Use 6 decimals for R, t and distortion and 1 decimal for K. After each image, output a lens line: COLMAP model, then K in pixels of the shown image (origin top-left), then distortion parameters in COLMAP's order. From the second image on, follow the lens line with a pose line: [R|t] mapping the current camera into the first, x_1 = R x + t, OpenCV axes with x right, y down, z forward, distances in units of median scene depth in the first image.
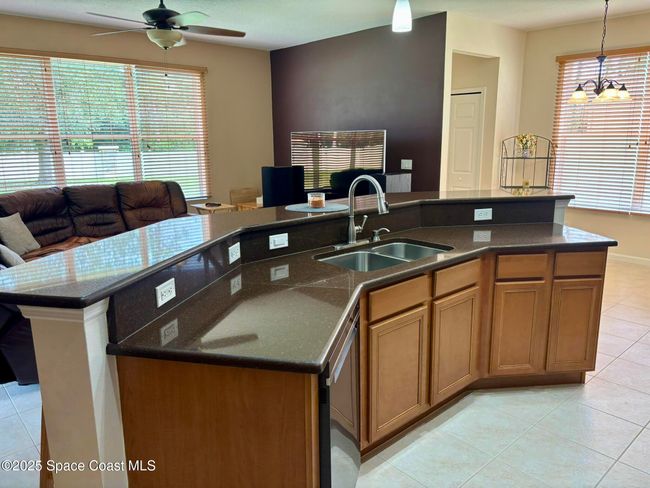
lens RADIAL K [[489.0, 0, 318.8], [0, 489.0, 243.8], [0, 0, 1]] dist [0.037105, -0.030865]
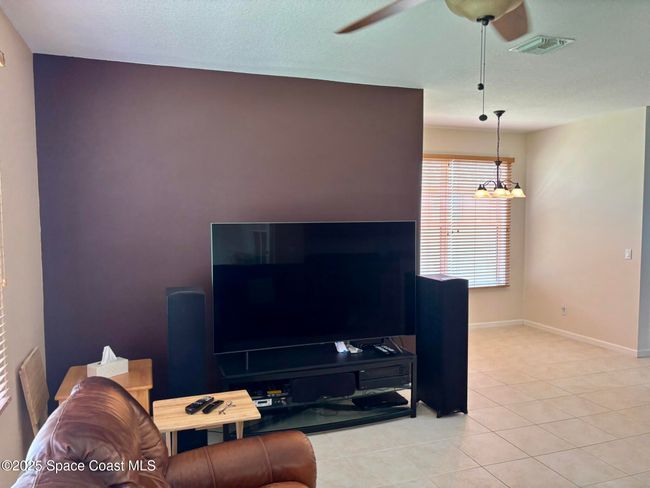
lens RADIAL K [[489.0, 0, 318.8], [0, 489.0, 243.8], [0, 0, 1]] dist [0.037105, -0.030865]
pose [[0.375746, -0.057596, 0.924931, -0.666739], [0.201788, 0.979204, -0.020999, -0.247117], [-0.904487, 0.194530, 0.379554, 0.970319]]
